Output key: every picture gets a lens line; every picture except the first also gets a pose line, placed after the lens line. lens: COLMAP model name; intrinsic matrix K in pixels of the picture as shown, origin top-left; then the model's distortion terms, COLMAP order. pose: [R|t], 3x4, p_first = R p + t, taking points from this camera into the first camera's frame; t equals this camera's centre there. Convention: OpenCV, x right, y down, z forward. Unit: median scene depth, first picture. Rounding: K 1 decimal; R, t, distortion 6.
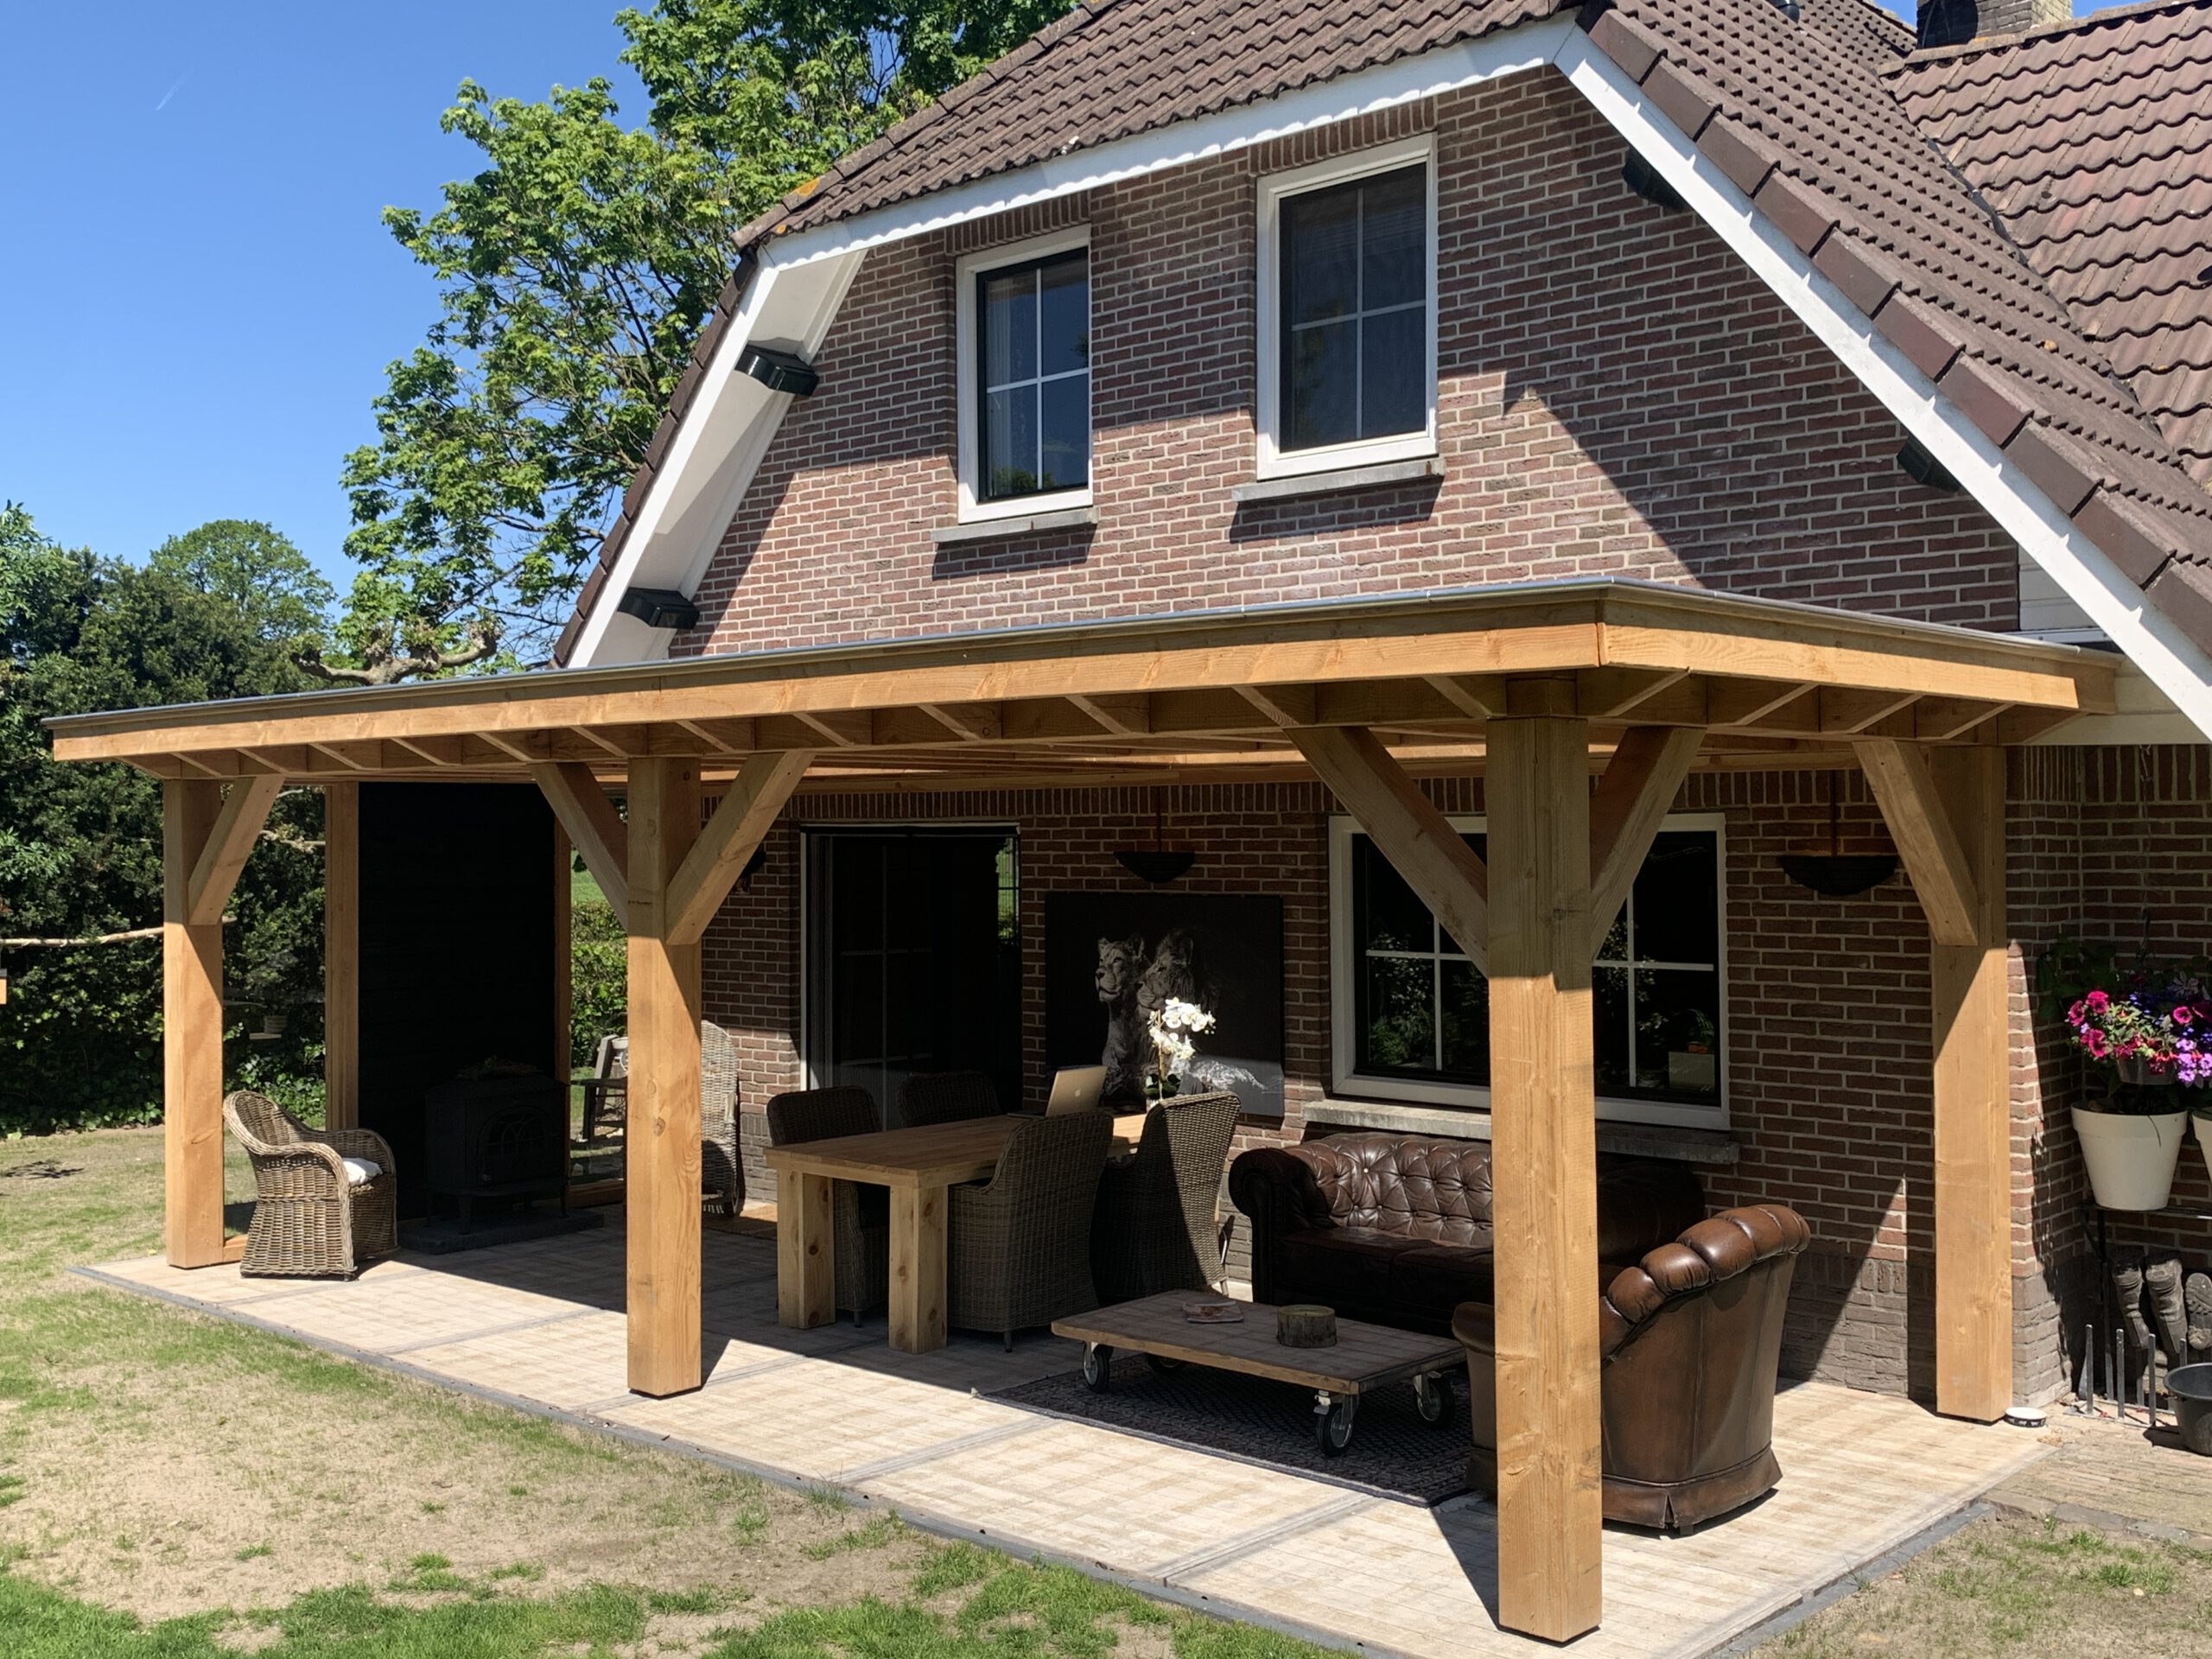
lens RADIAL K [[2218.9, 0, 1115.2], [0, 2218.9, 797.7], [0, 0, 1]] dist [0.240653, -0.732615]
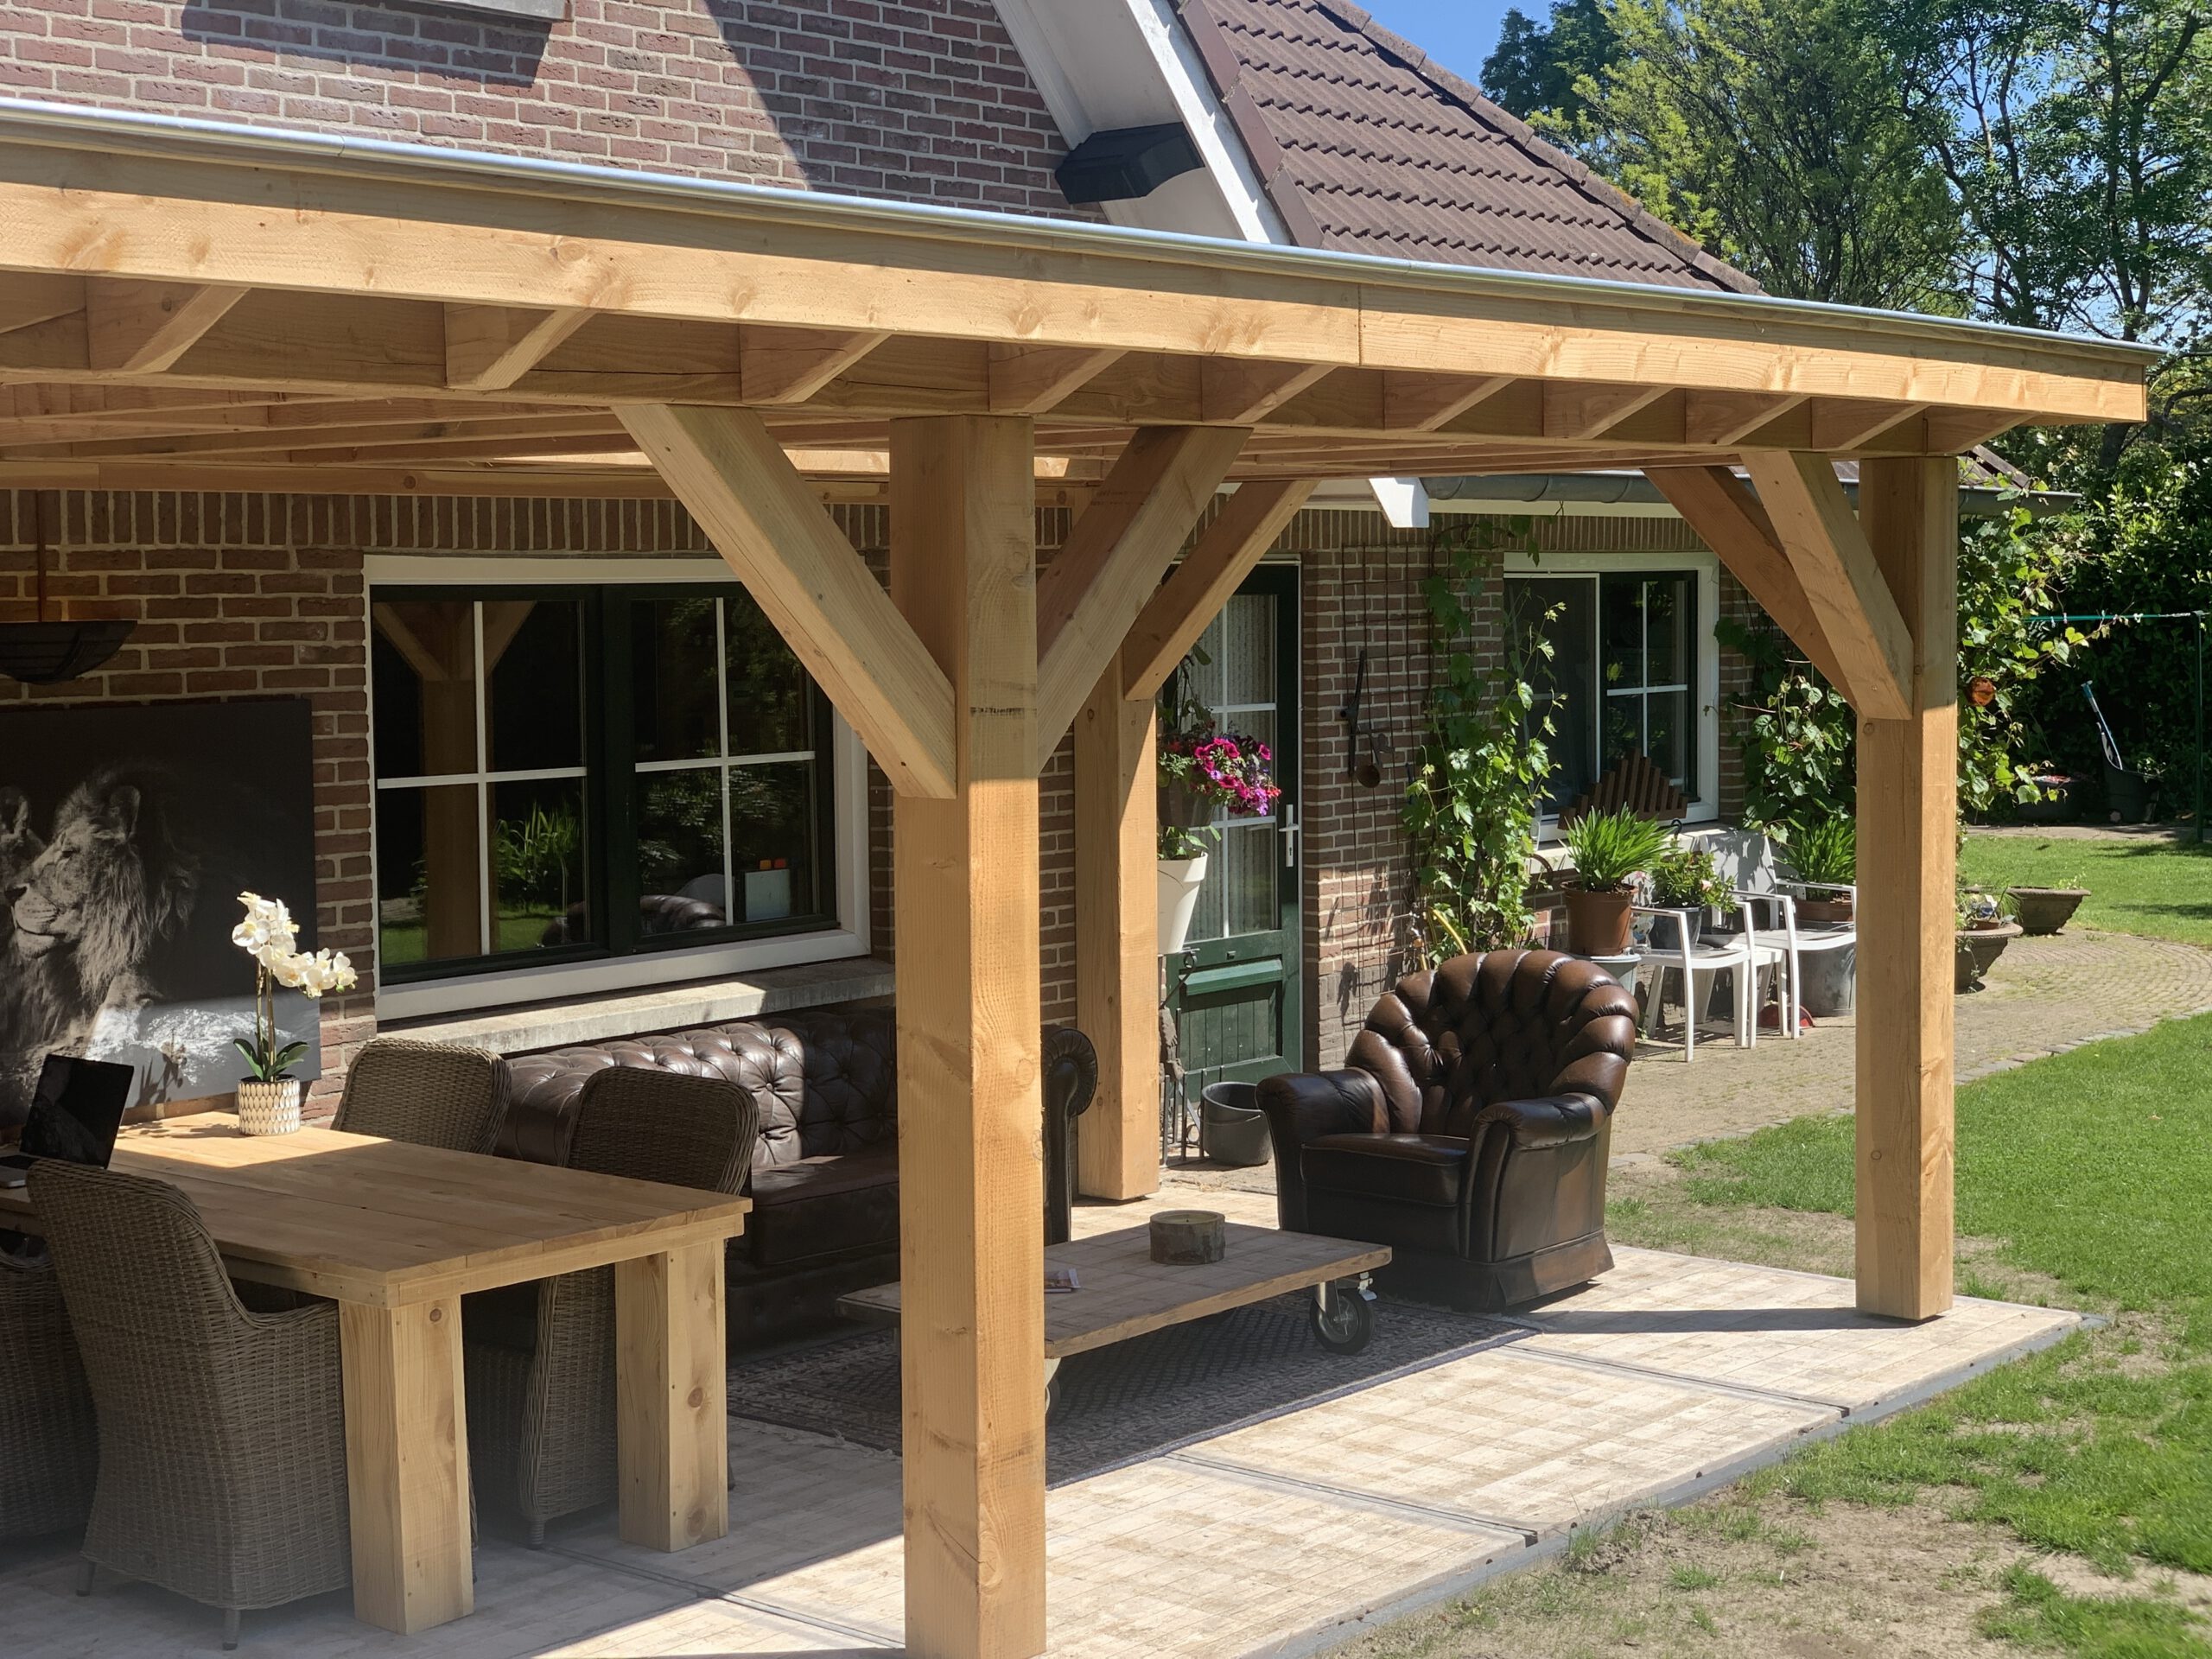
lens RADIAL K [[3315.6, 0, 1112.6], [0, 3315.6, 764.6], [0, 0, 1]] dist [0.175554, -0.586075]
pose [[-0.031639, -0.049789, 0.998259, -0.760381], [-0.005134, 0.998753, 0.049651, 0.018070], [-0.999486, -0.003554, -0.031855, 0.799227]]
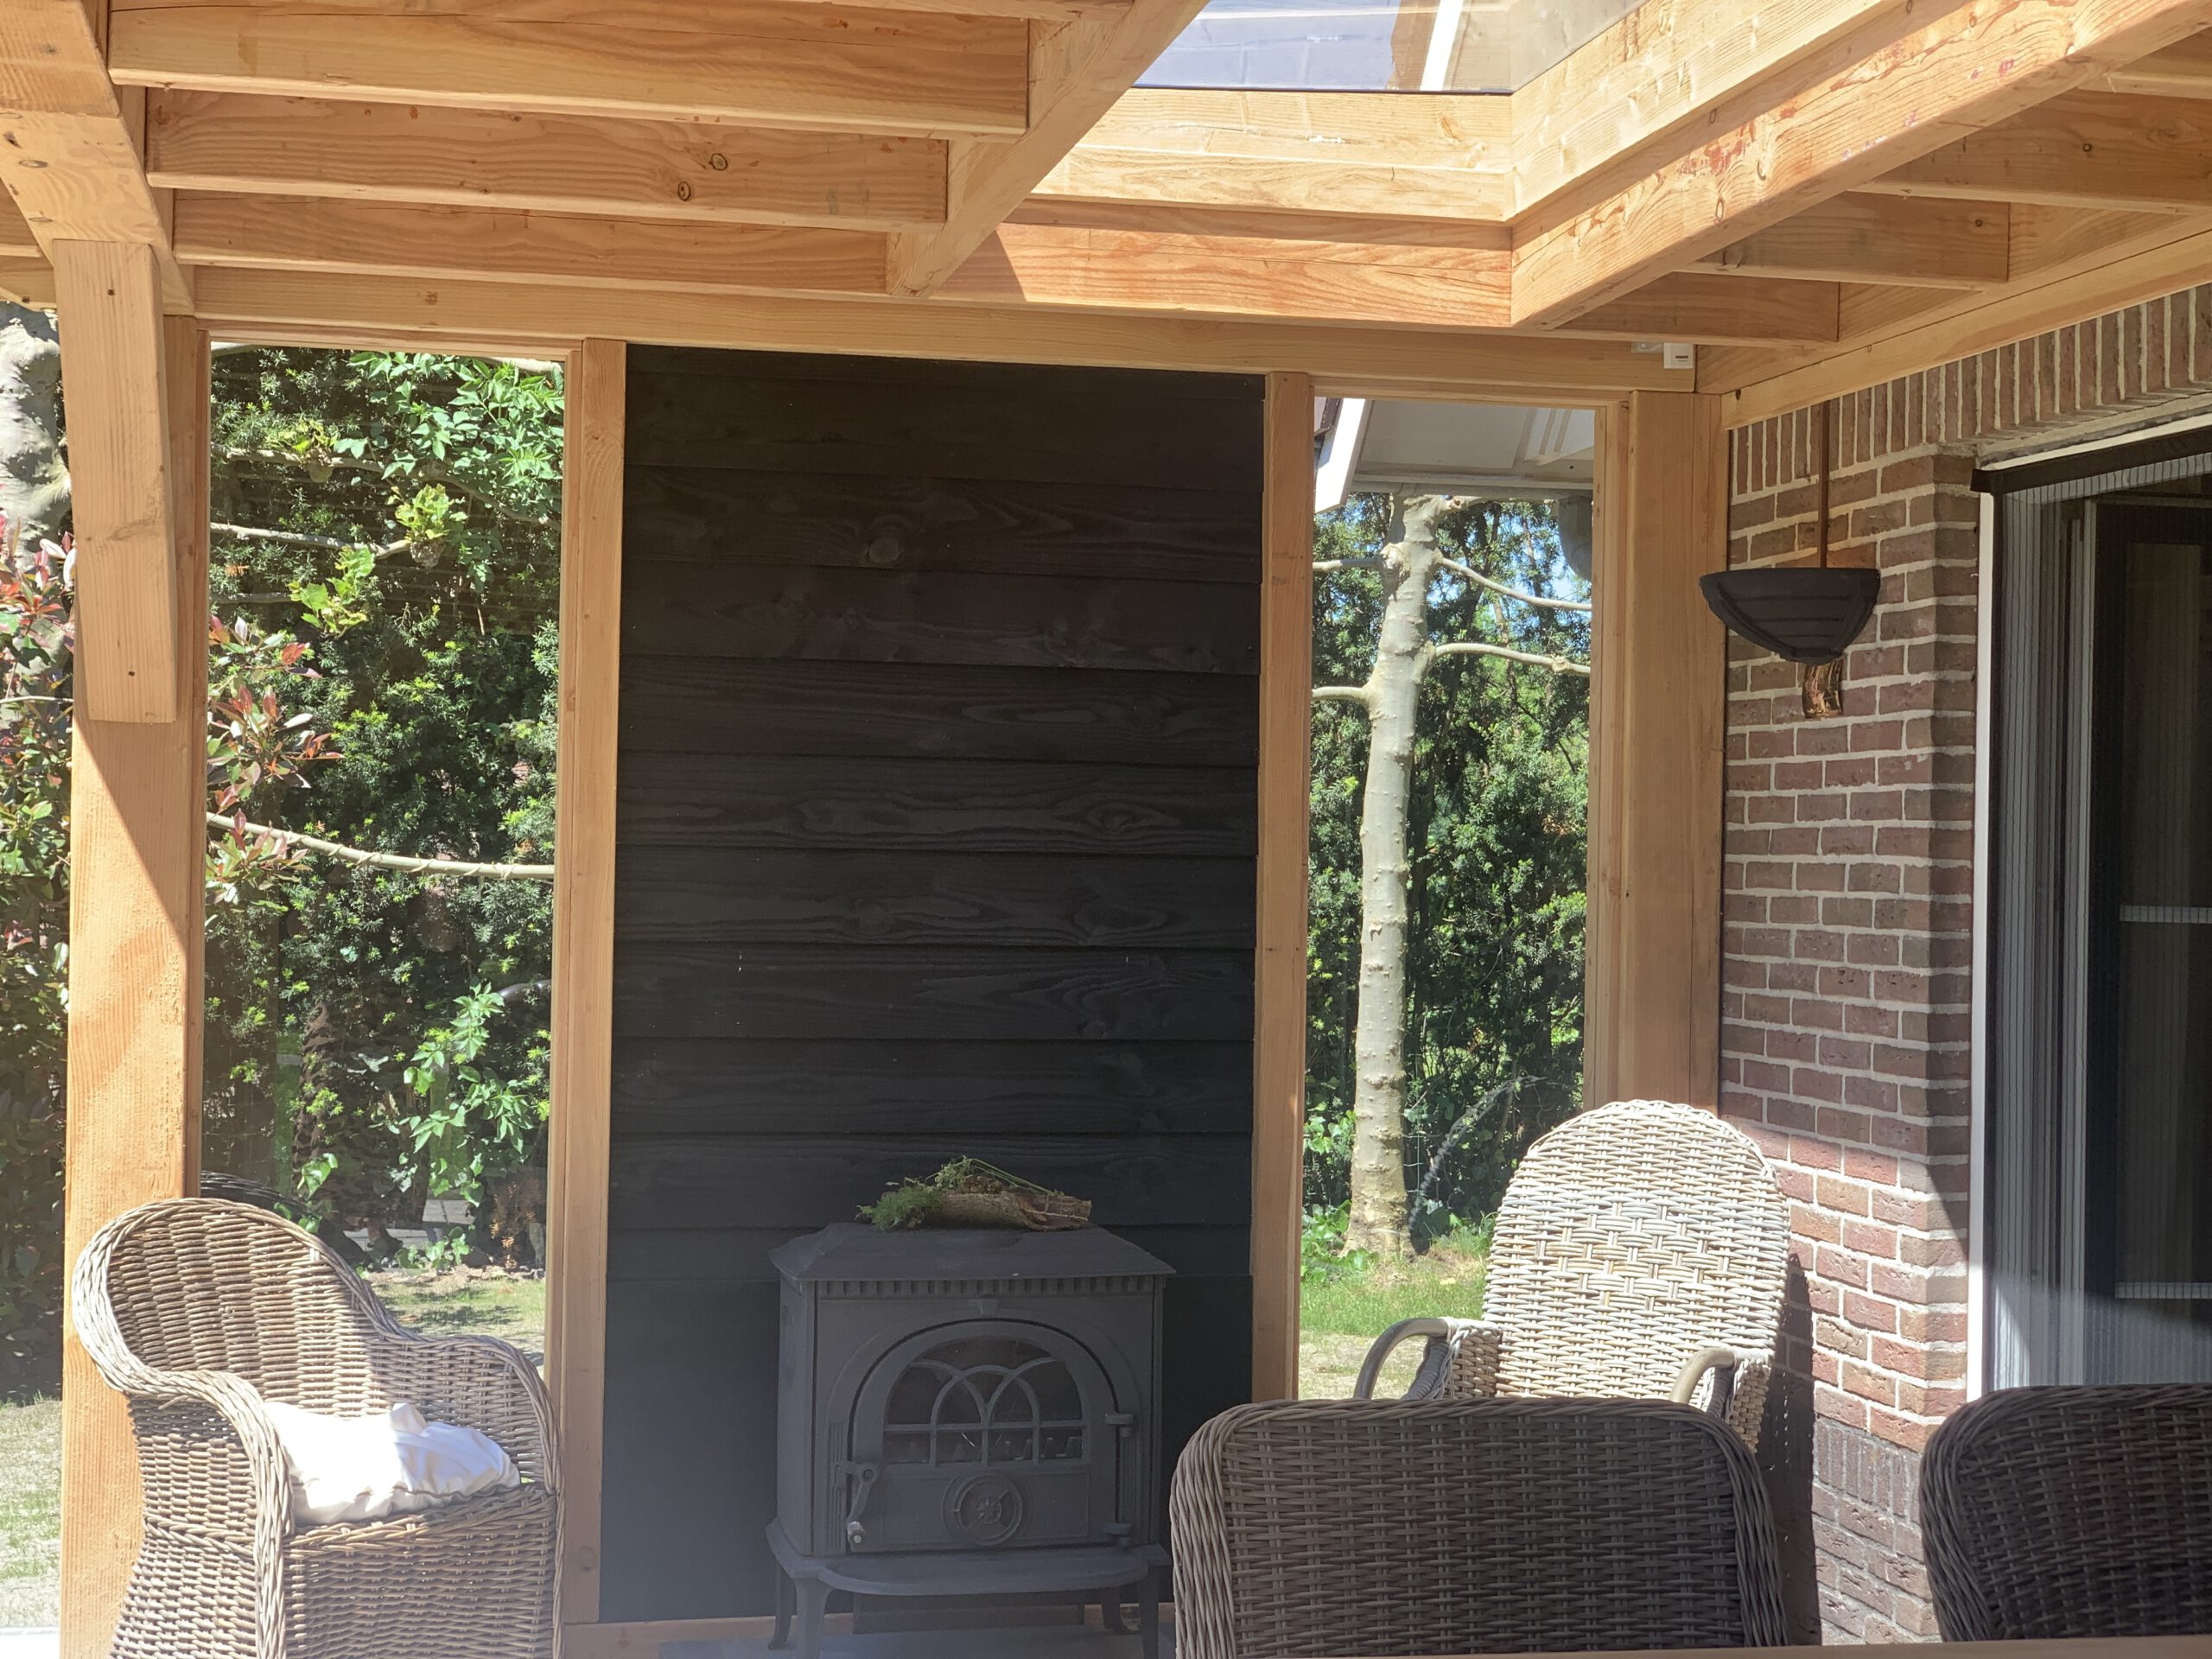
lens RADIAL K [[3333.1, 0, 1106.0], [0, 3333.1, 829.5], [0, 0, 1]] dist [0.256681, -1.136741]
pose [[0.814761, 0.015264, -0.579596, 0.025395], [-0.013677, 0.999881, 0.007106, 0.070251], [0.579635, 0.002138, 0.814873, 0.685372]]
